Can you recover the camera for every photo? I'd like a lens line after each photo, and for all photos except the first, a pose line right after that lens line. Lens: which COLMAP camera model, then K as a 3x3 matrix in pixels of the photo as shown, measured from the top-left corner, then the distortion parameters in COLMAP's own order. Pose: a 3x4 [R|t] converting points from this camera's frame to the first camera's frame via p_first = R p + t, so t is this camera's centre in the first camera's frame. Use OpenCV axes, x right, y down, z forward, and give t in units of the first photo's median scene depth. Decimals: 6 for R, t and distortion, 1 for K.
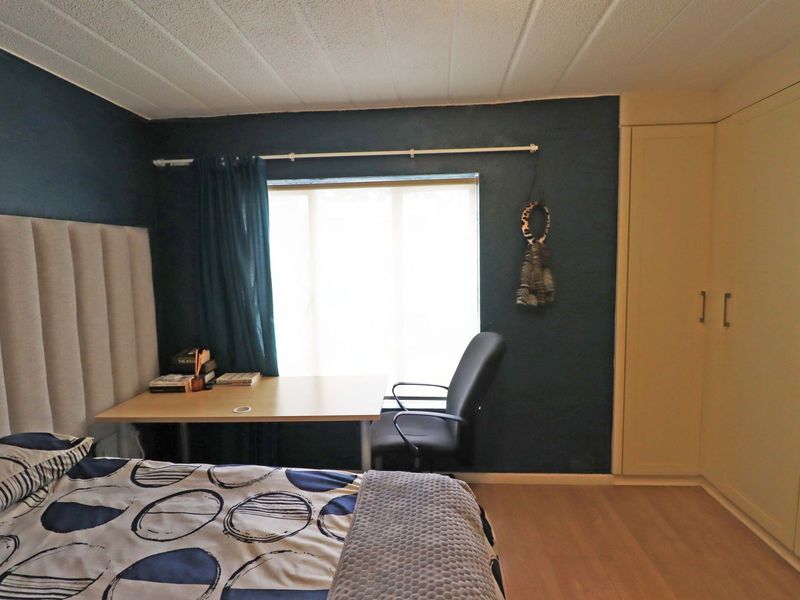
lens RADIAL K [[416.2, 0, 401.8], [0, 416.2, 295.3], [0, 0, 1]] dist [0.000097, -0.017579]
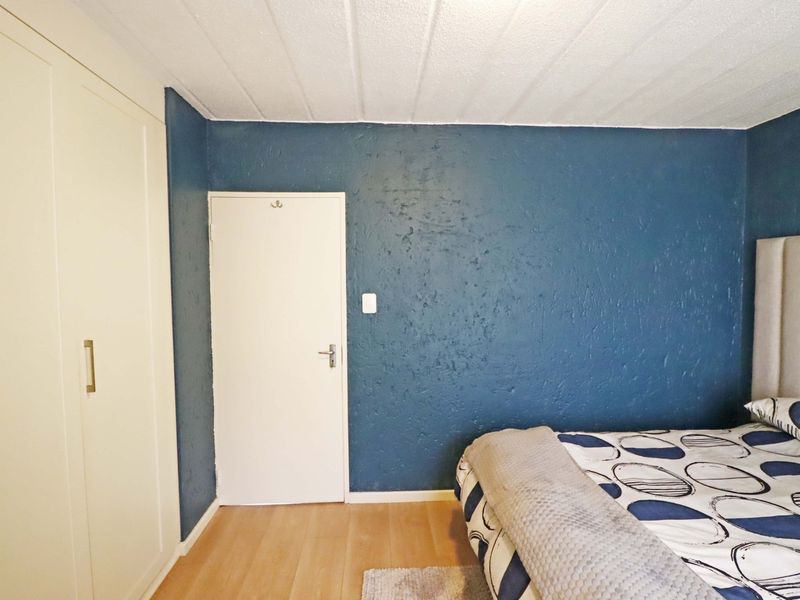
lens RADIAL K [[416.2, 0, 401.8], [0, 416.2, 295.3], [0, 0, 1]] dist [0.000097, -0.017579]
pose [[-0.988305, 0.032843, -0.148911, 0.531854], [0.011962, 0.990219, 0.139005, -0.141339], [0.152020, 0.135598, -0.979032, 1.493354]]
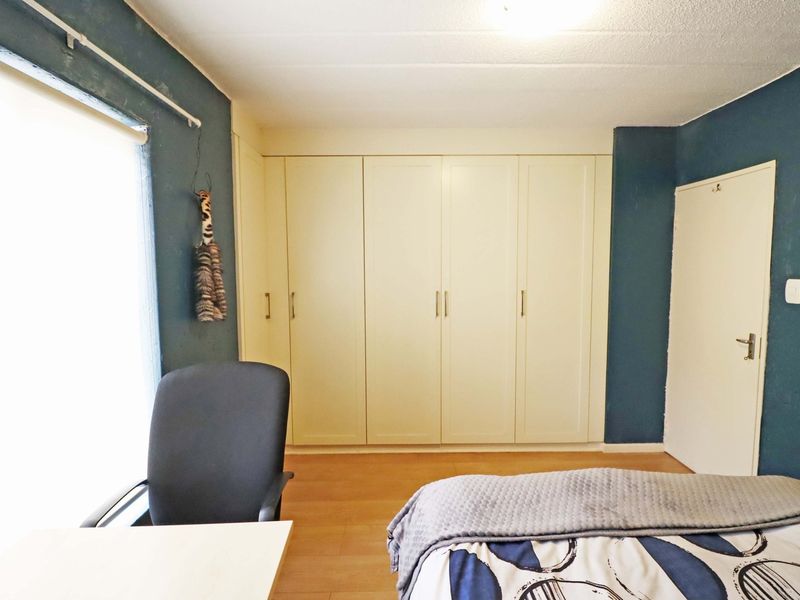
lens RADIAL K [[416.2, 0, 401.8], [0, 416.2, 295.3], [0, 0, 1]] dist [0.000097, -0.017579]
pose [[-0.092459, -0.052217, 0.994346, -0.871511], [0.096604, 0.993443, 0.061152, -0.065376], [-0.991019, 0.101712, -0.086808, 1.200629]]
